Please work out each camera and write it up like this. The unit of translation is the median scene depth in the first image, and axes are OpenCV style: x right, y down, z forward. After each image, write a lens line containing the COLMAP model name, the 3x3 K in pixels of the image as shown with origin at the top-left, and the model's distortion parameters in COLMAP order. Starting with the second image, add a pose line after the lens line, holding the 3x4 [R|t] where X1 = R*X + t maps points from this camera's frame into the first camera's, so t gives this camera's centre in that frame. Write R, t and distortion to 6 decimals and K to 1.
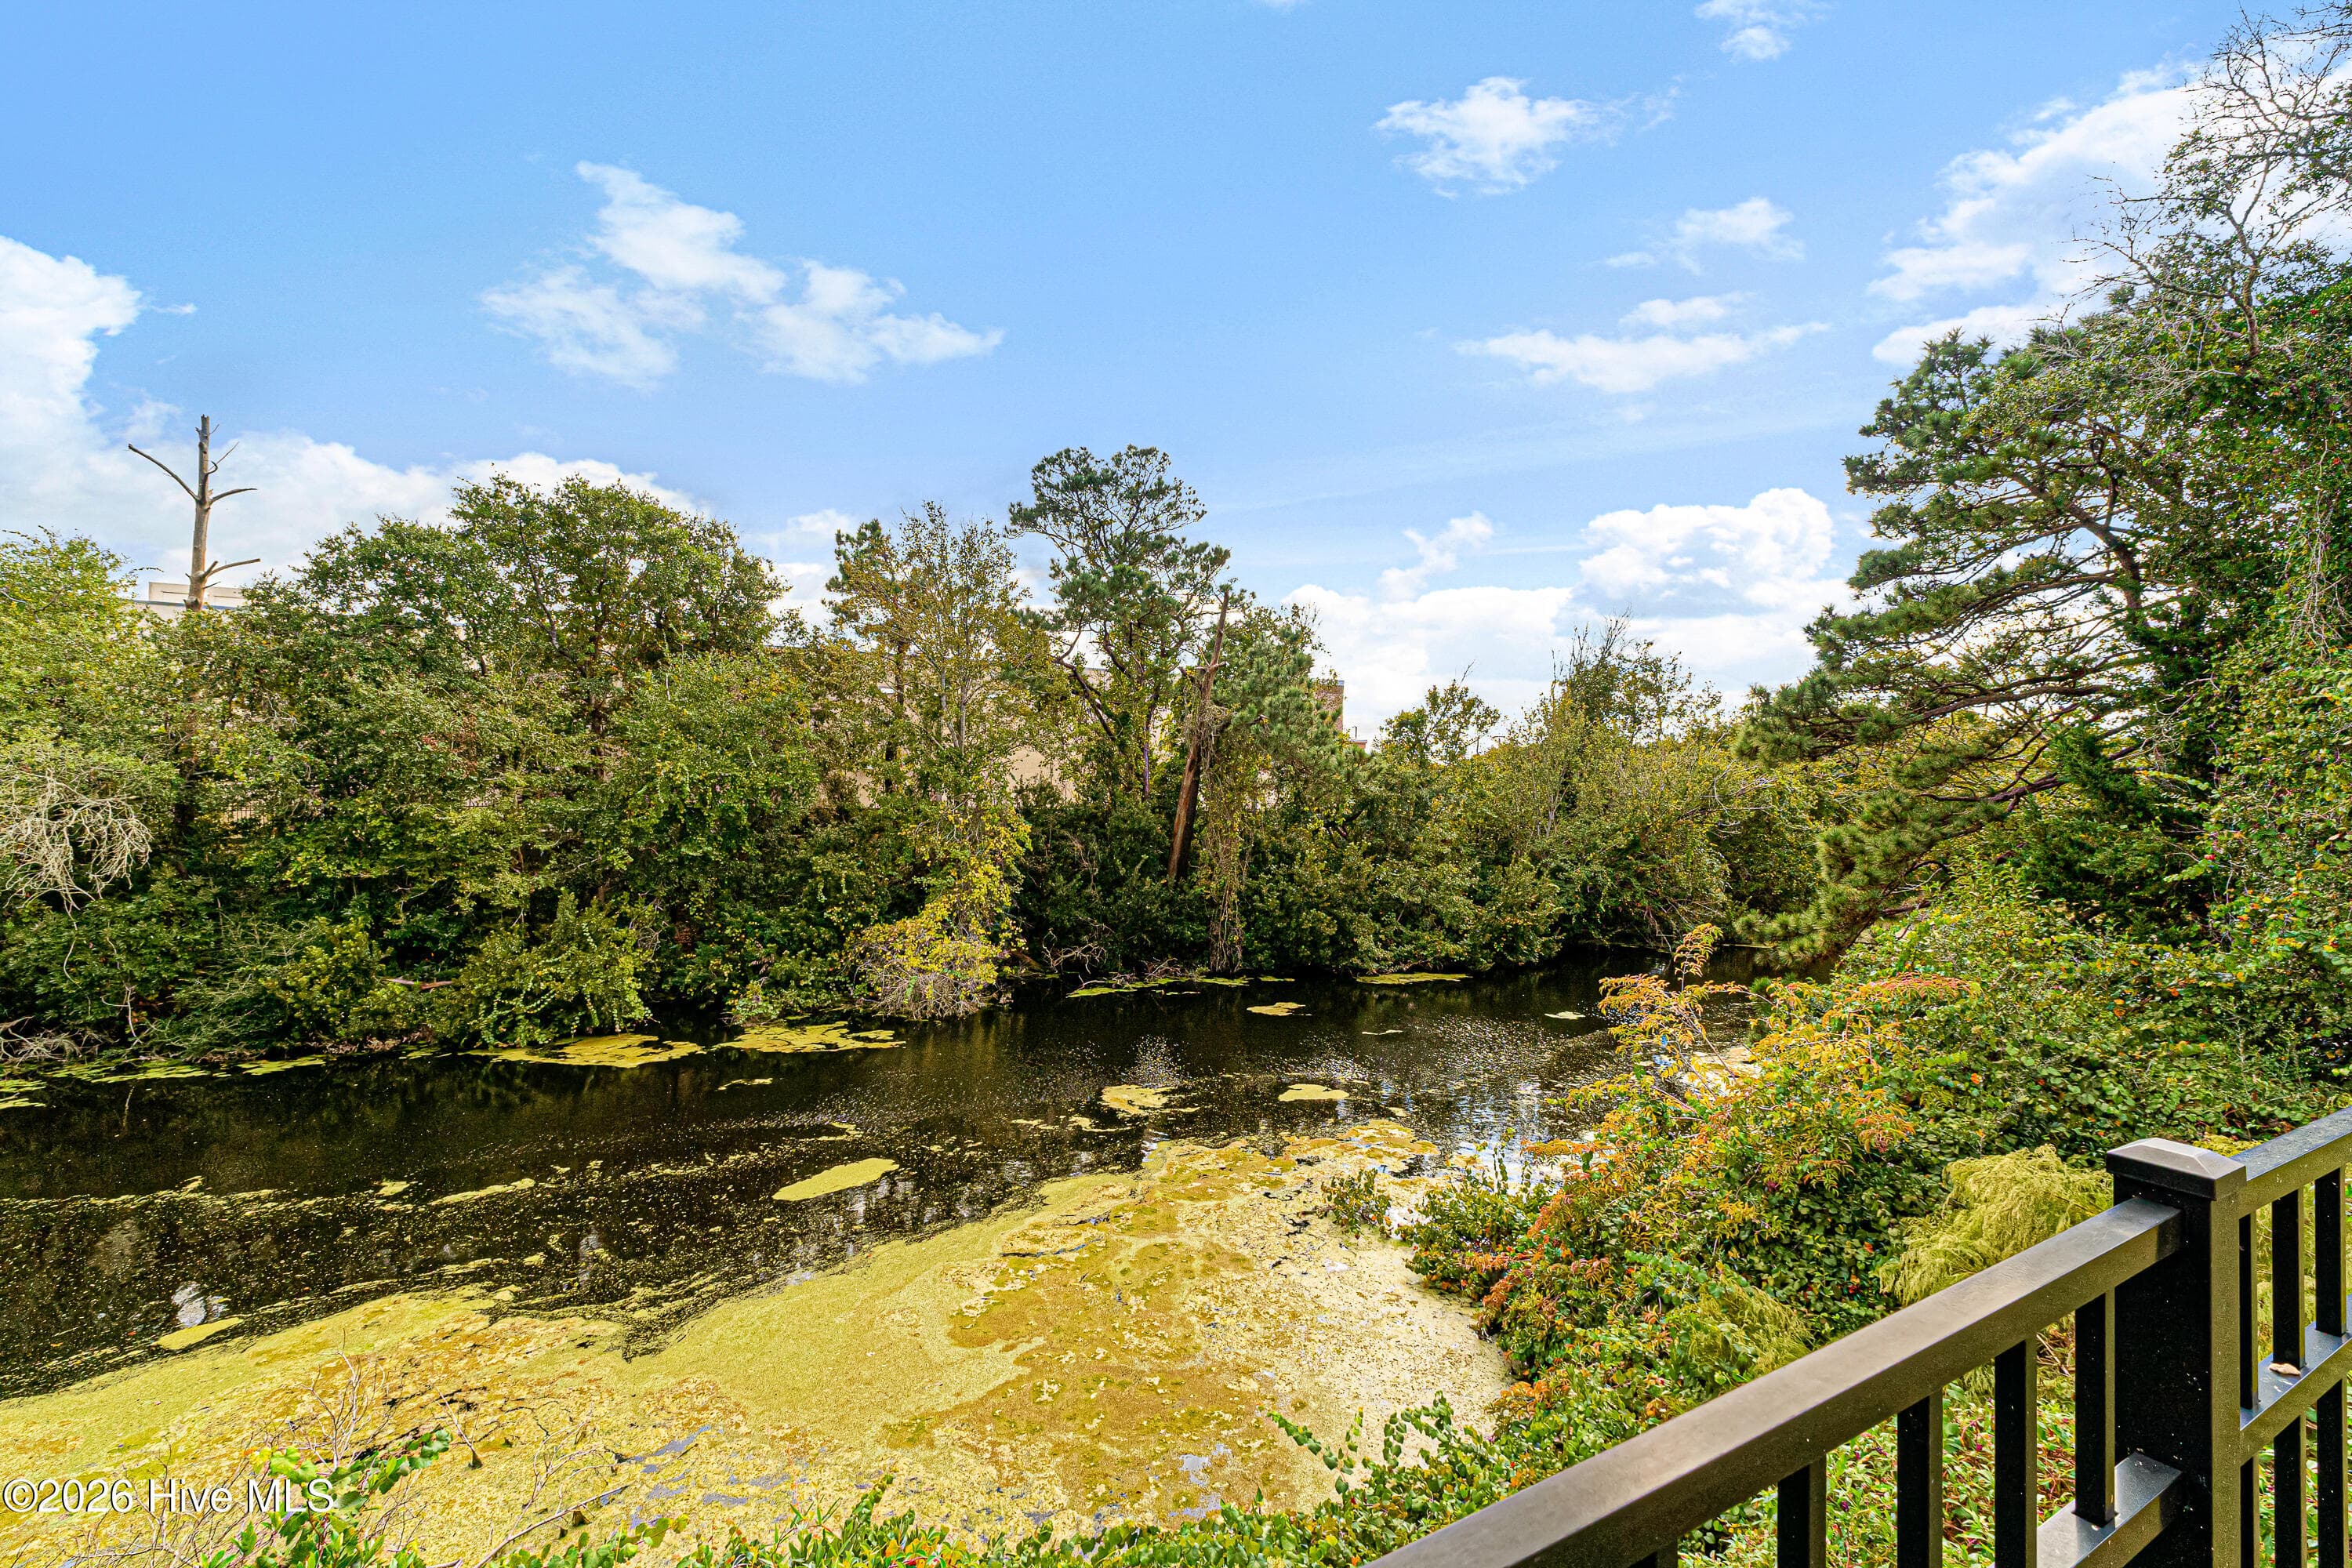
lens RADIAL K [[993.7, 0, 1171.6], [0, 993.7, 777.5], [0, 0, 1]] dist [-0.014698, 0.012493]
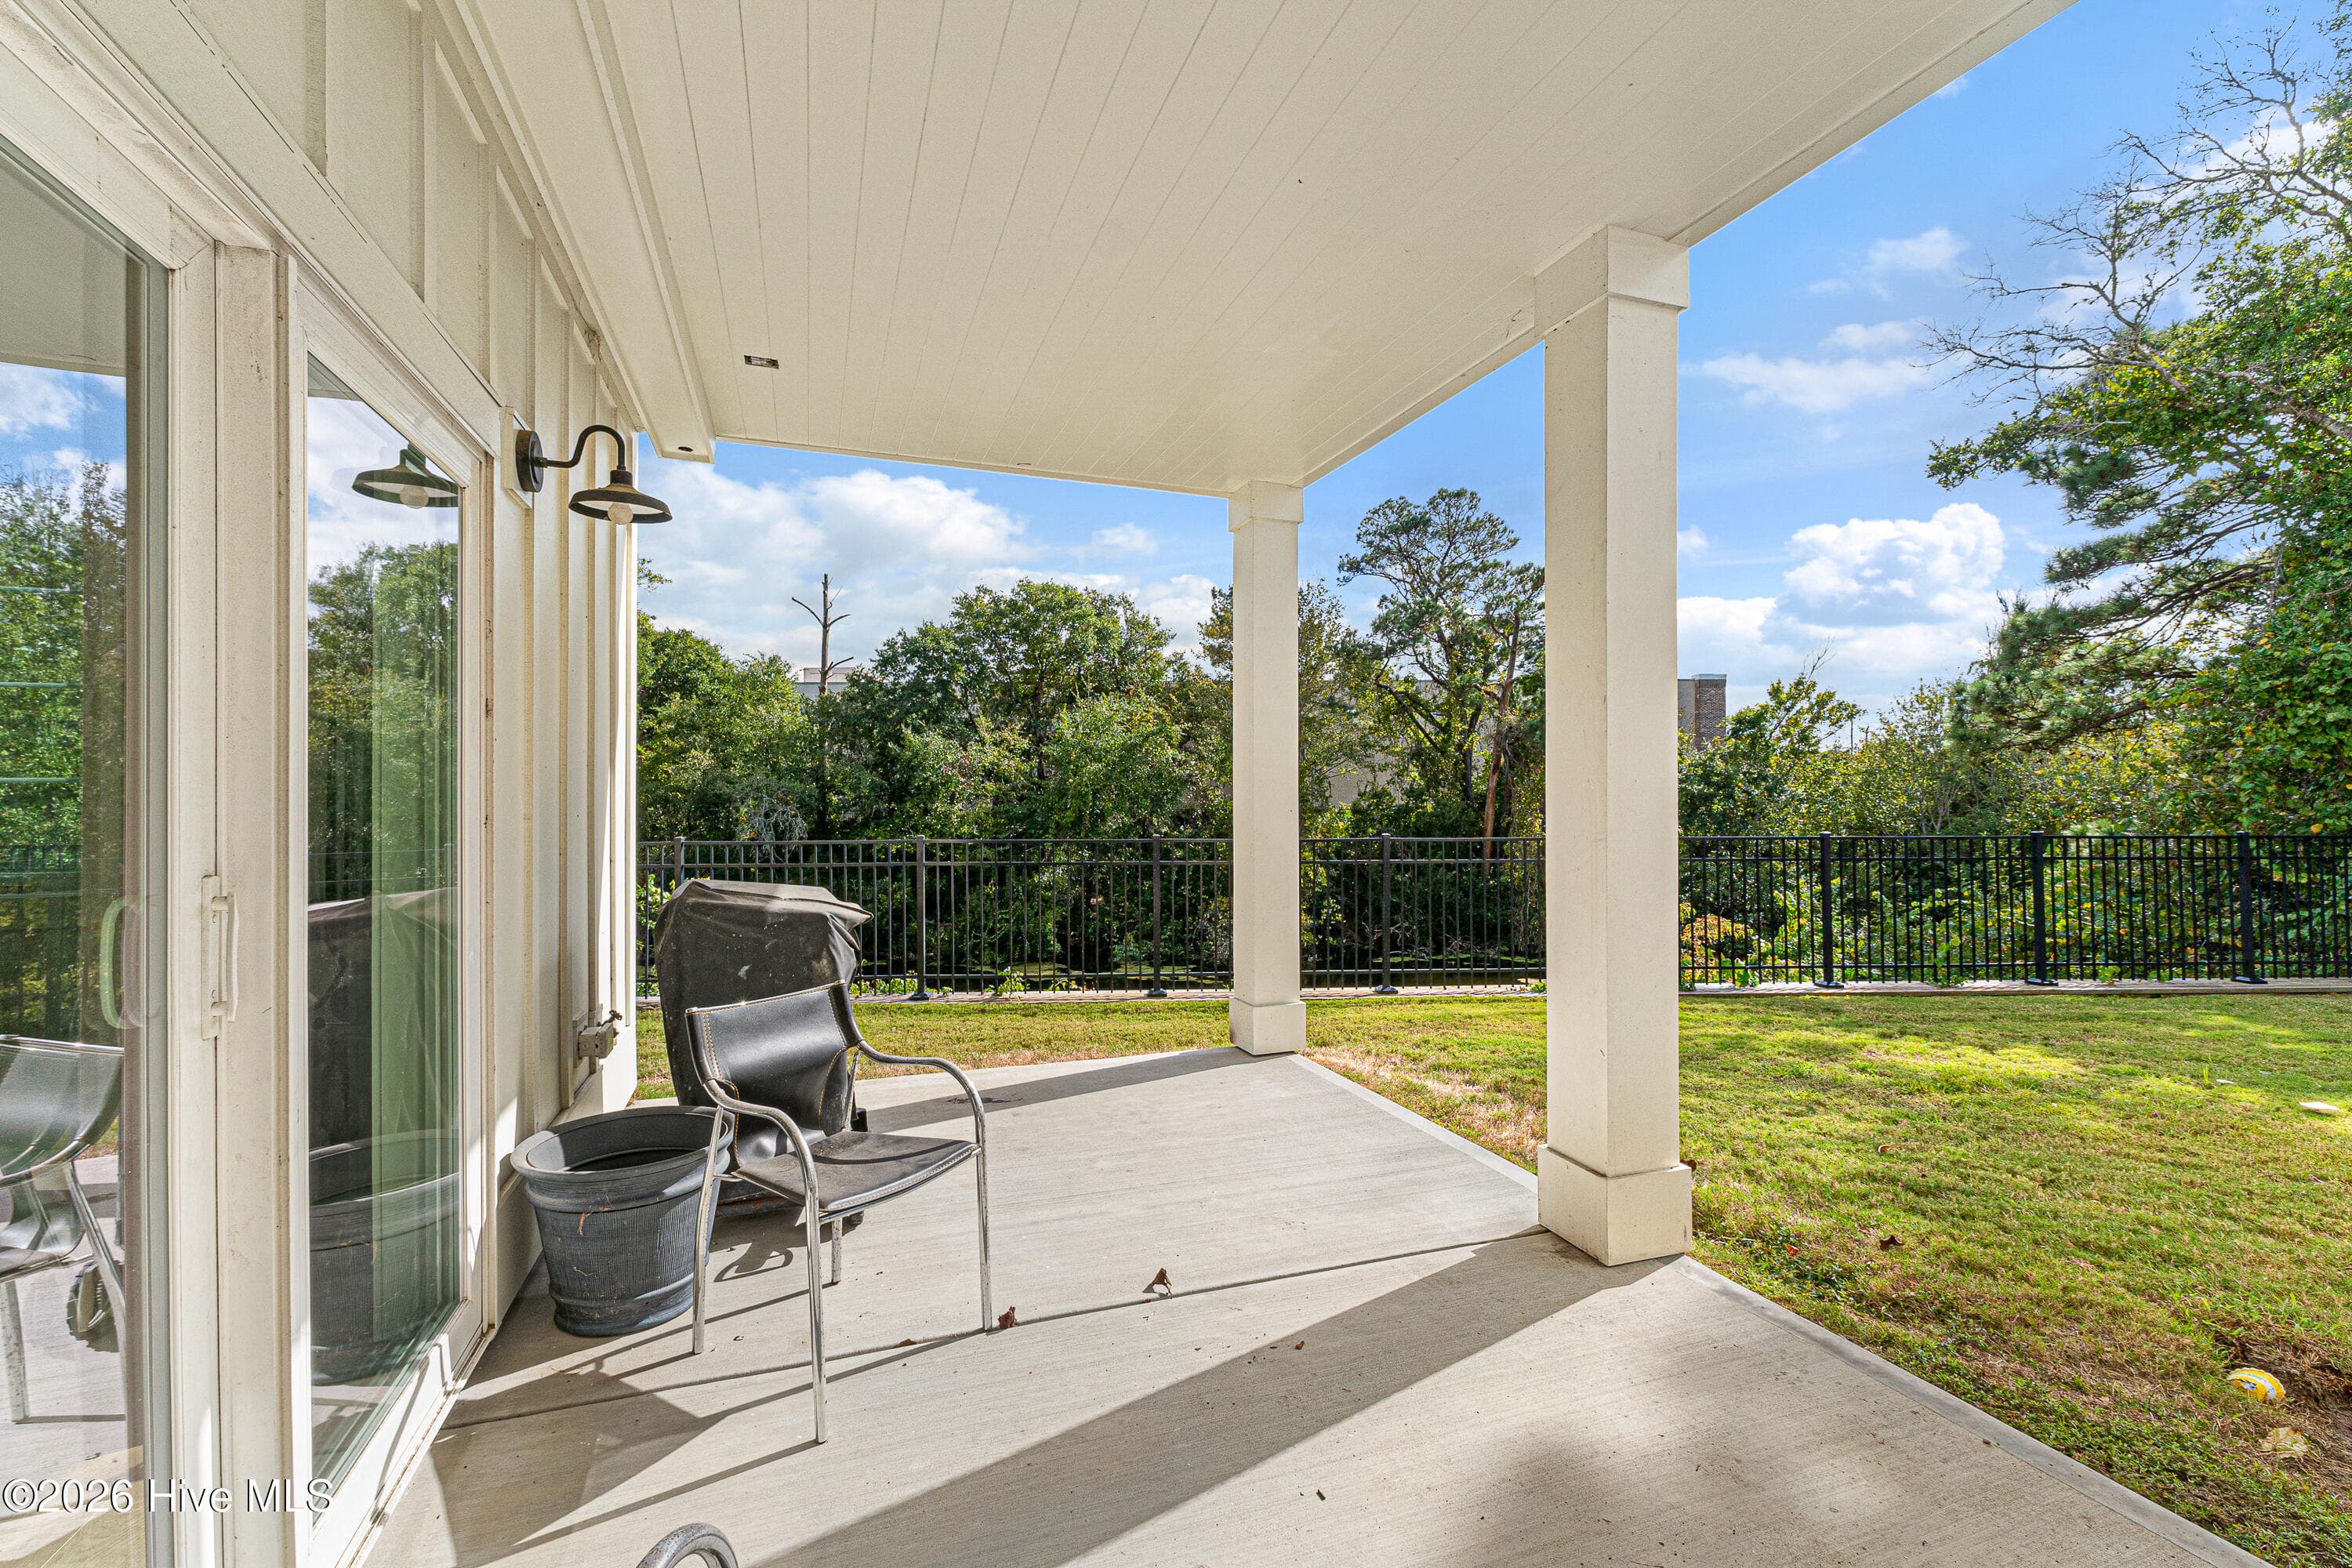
lens RADIAL K [[979.0, 0, 1176.0], [0, 979.0, 784.0], [0, 0, 1]] dist [0.001544, 0.000210]
pose [[0.906683, -0.017396, -0.421454, 0.199842], [0.018407, 0.999829, -0.001670, -0.001595], [0.421411, -0.006244, 0.906848, -0.200897]]
